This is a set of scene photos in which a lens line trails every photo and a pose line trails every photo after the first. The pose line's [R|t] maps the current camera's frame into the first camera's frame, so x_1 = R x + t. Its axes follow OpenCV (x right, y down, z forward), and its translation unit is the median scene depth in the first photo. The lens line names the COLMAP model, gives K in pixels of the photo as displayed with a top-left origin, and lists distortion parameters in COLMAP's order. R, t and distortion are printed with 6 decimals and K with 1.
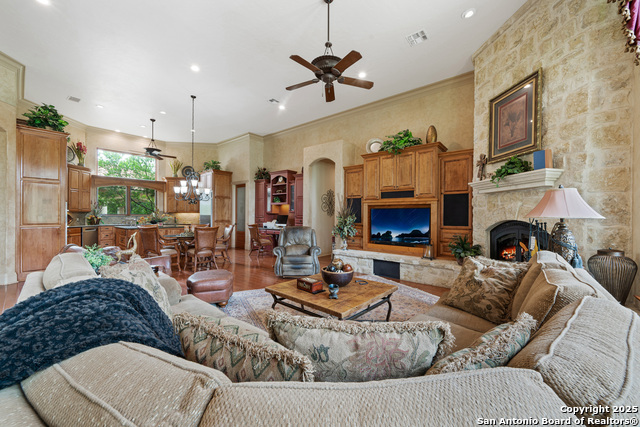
lens RADIAL K [[247.5, 0, 322.2], [0, 247.5, 215.9], [0, 0, 1]] dist [0.003678, 0.000240]
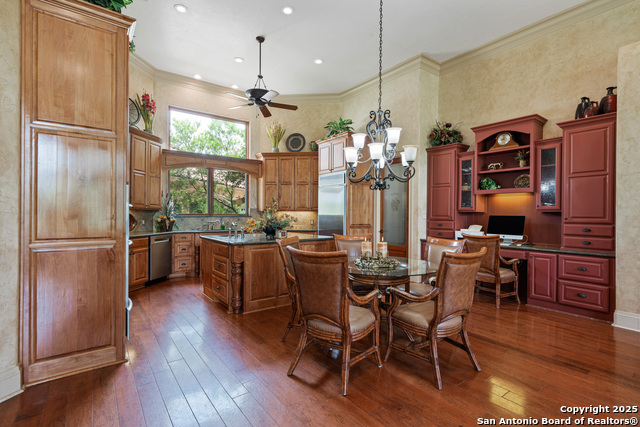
lens RADIAL K [[300.7, 0, 322.3], [0, 300.7, 215.0], [0, 0, 1]] dist [0.010354, 0.000256]
pose [[0.973707, 0.001392, -0.227800, -0.369993], [-0.001717, 0.999998, -0.001230, -0.003224], [0.227798, 0.001588, 0.973707, 0.361296]]
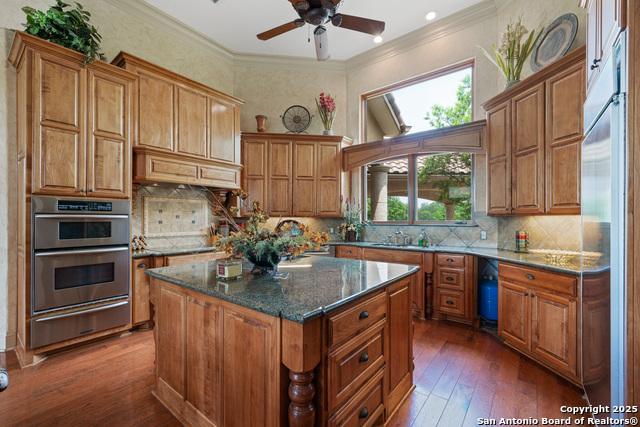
lens RADIAL K [[280.8, 0, 319.7], [0, 280.8, 217.7], [0, 0, 1]] dist [0.001431, 0.000250]
pose [[0.019350, -0.011630, -0.999745, -0.323798], [-0.002568, 0.999928, -0.011682, -0.007737], [0.999809, 0.002793, 0.019319, 0.913937]]
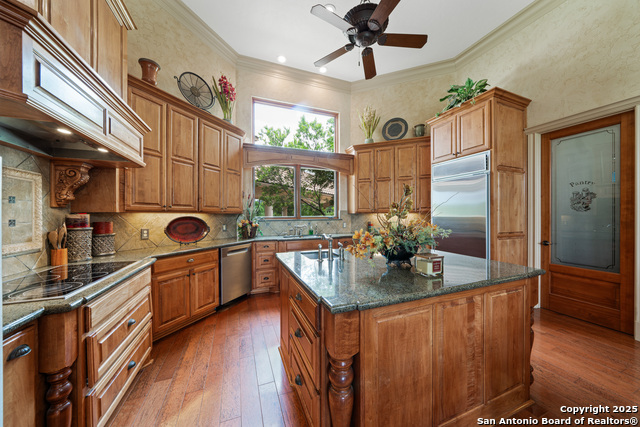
lens RADIAL K [[219.8, 0, 324.6], [0, 219.8, 215.5], [0, 0, 1]] dist [-0.007473, -0.000100]
pose [[0.880722, -0.006246, -0.473592, -0.544993], [0.005466, 0.999980, -0.003022, -0.008983], [0.473602, 0.000073, 0.880739, 0.655679]]
